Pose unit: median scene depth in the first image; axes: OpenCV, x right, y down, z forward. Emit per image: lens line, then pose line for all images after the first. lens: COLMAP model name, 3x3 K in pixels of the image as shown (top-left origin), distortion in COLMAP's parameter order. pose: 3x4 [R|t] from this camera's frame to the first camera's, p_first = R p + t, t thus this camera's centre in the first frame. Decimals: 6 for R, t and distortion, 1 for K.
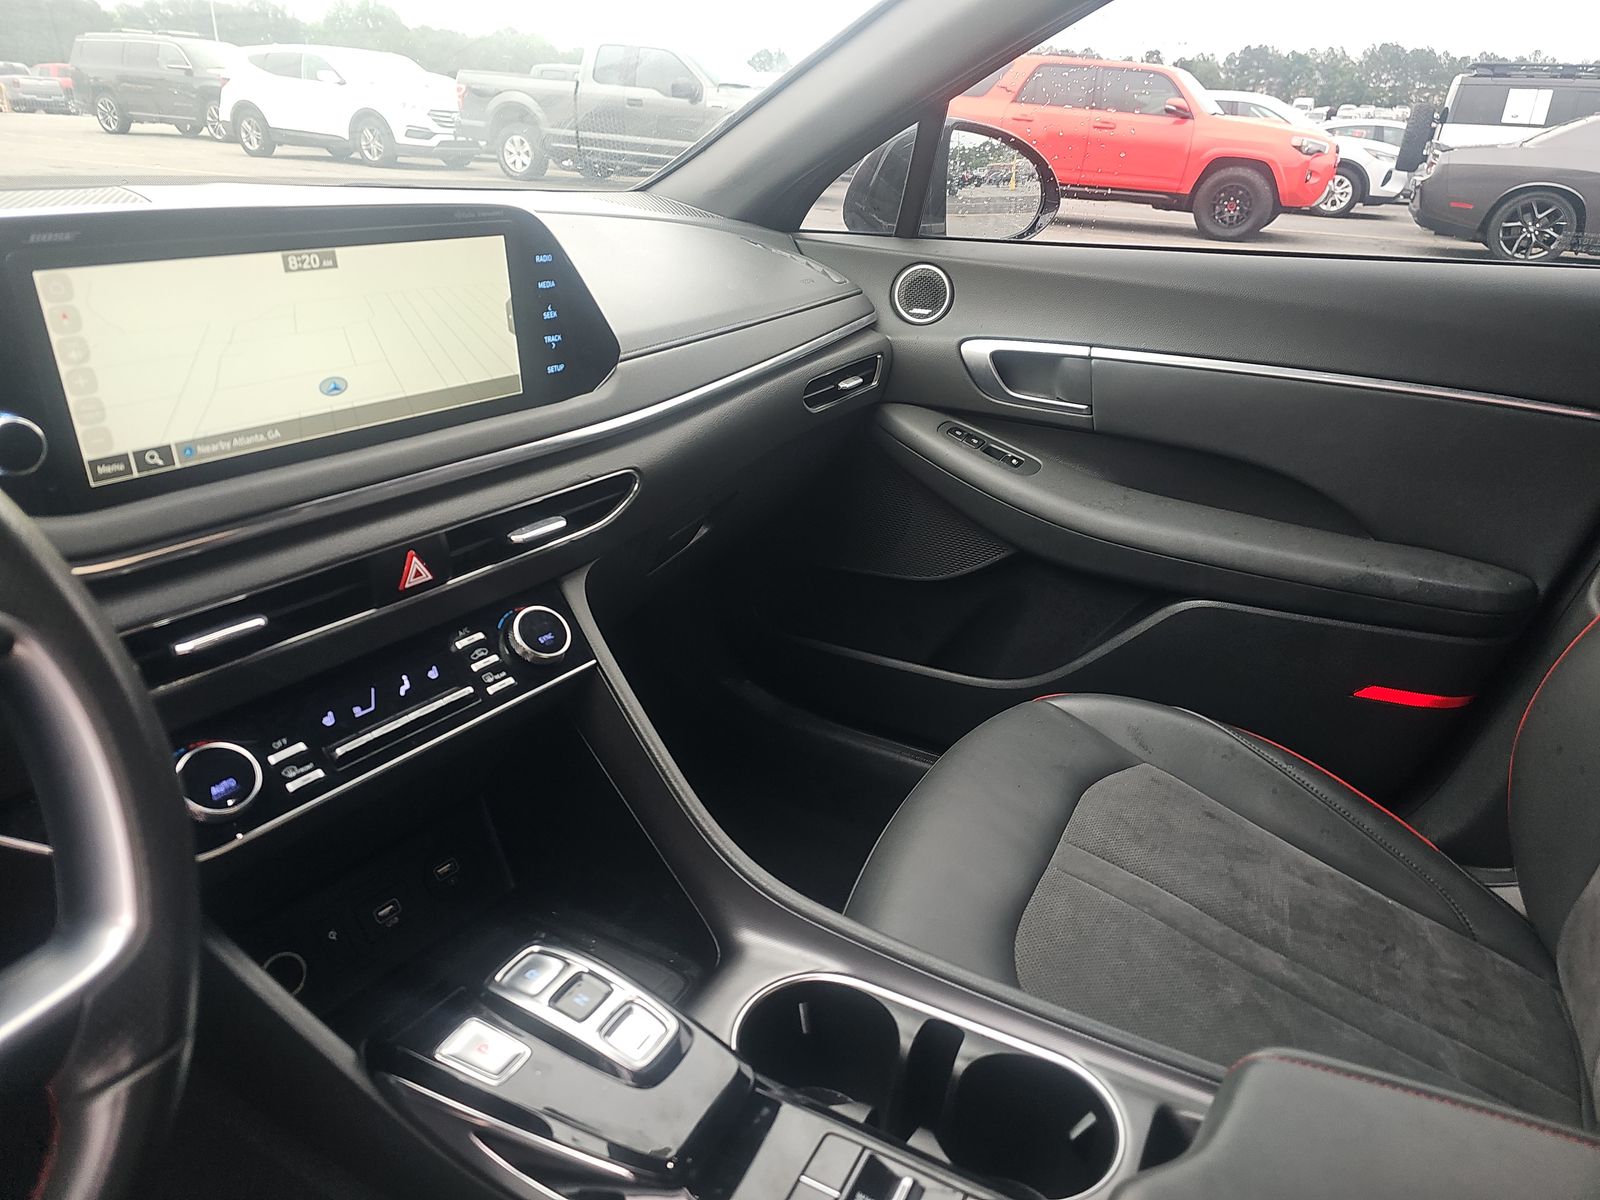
lens RADIAL K [[1071.4, 0, 797.2], [0, 1071.4, 609.9], [0, 0, 1]] dist [0.001972, -0.006354]
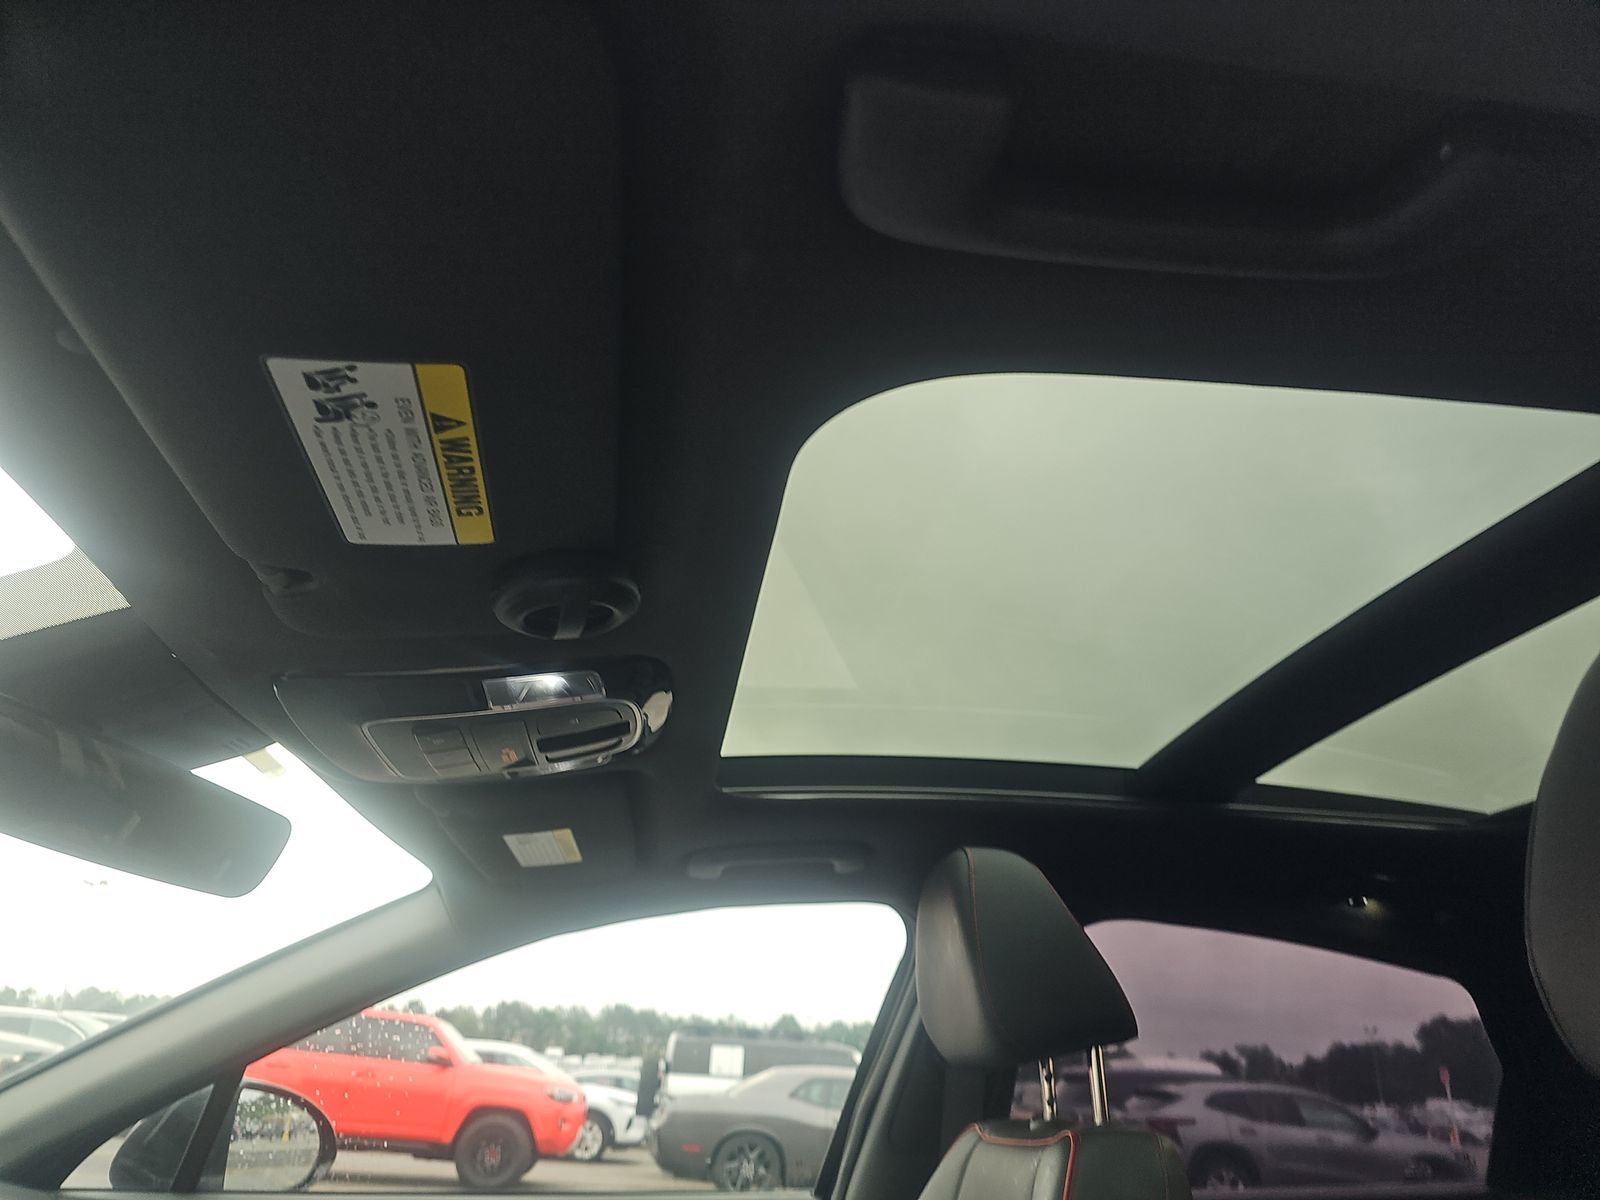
lens RADIAL K [[1071.4, 0, 797.2], [0, 1071.4, 609.9], [0, 0, 1]] dist [0.001972, -0.006354]
pose [[0.819040, 0.239553, 0.521333, -0.050421], [0.224161, 0.702828, -0.675118, 0.054592], [-0.528134, 0.669811, 0.521946, -0.144077]]
